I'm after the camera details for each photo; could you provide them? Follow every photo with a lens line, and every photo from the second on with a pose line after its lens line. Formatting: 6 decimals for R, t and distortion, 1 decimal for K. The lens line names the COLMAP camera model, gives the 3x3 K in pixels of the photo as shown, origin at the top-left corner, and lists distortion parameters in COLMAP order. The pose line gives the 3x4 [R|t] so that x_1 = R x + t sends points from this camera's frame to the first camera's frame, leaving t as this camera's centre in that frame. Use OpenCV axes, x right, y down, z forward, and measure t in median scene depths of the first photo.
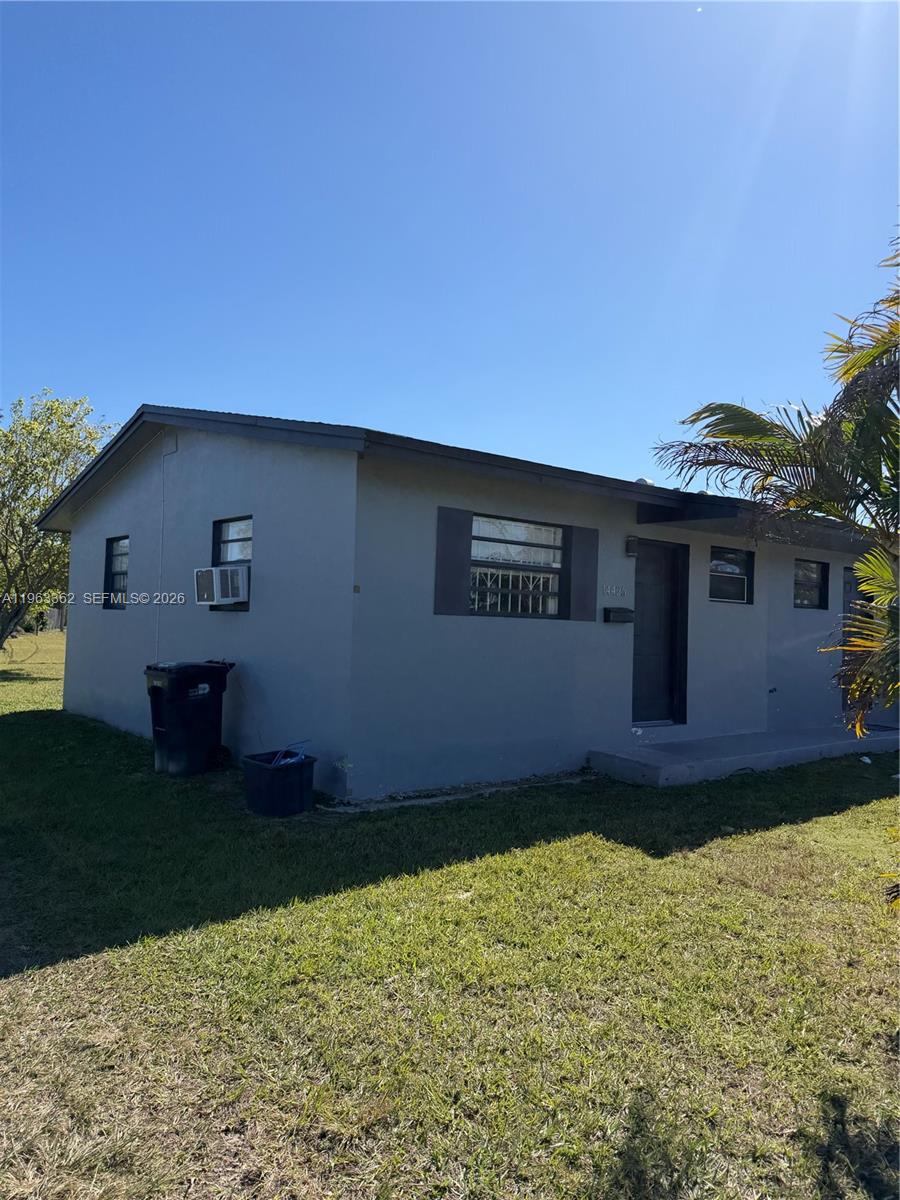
lens RADIAL K [[843.5, 0, 444.7], [0, 843.5, 602.2], [0, 0, 1]] dist [0.085531, -0.116632]
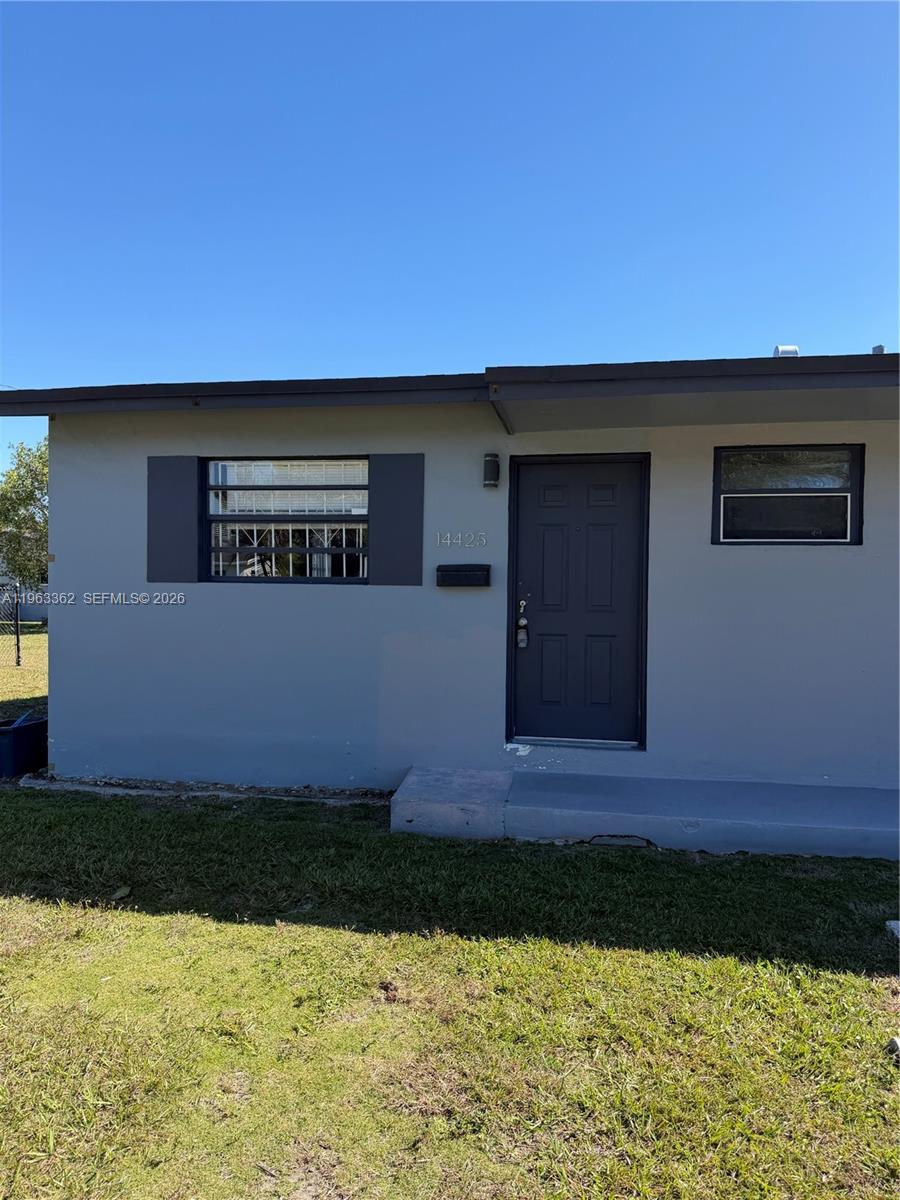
lens RADIAL K [[843.5, 0, 444.7], [0, 843.5, 602.2], [0, 0, 1]] dist [0.085531, -0.116632]
pose [[0.643493, -0.020408, -0.765180, 0.731332], [0.027249, 0.999622, -0.003745, 0.040239], [0.764967, -0.018441, 0.643805, 0.565323]]
